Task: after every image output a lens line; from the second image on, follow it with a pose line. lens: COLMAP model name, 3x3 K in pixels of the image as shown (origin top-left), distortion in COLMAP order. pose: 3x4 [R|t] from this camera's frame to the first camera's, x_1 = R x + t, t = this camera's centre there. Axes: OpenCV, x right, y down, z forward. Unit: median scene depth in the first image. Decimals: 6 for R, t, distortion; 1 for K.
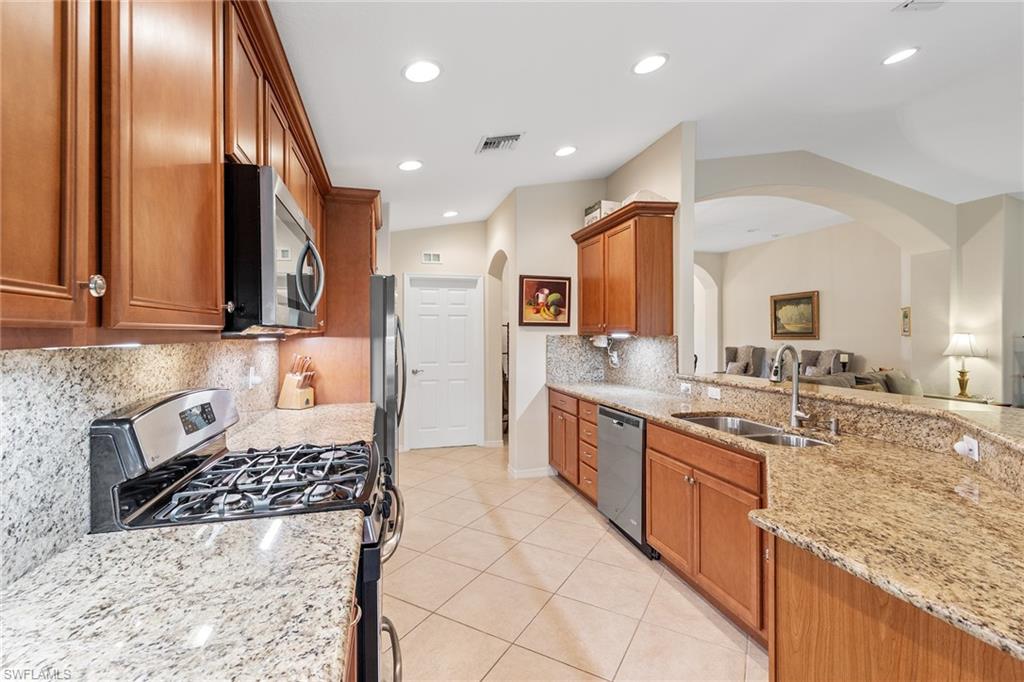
lens RADIAL K [[461.3, 0, 514.6], [0, 461.3, 337.7], [0, 0, 1]] dist [0.025213, 0.000223]
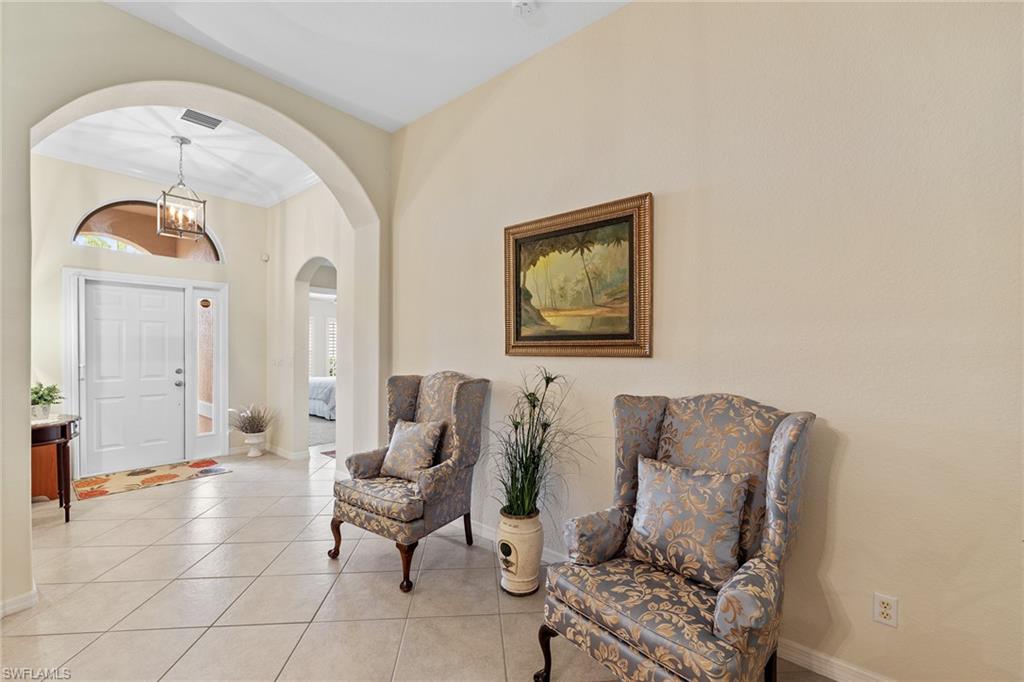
lens RADIAL K [[428.7, 0, 511.8], [0, 428.7, 349.0], [0, 0, 1]] dist [0.003016, -0.000068]
pose [[0.828459, 0.006120, 0.560017, 0.383398], [-0.005572, 0.999981, -0.002686, -0.000103], [-0.560023, -0.000895, 0.828477, 0.745907]]
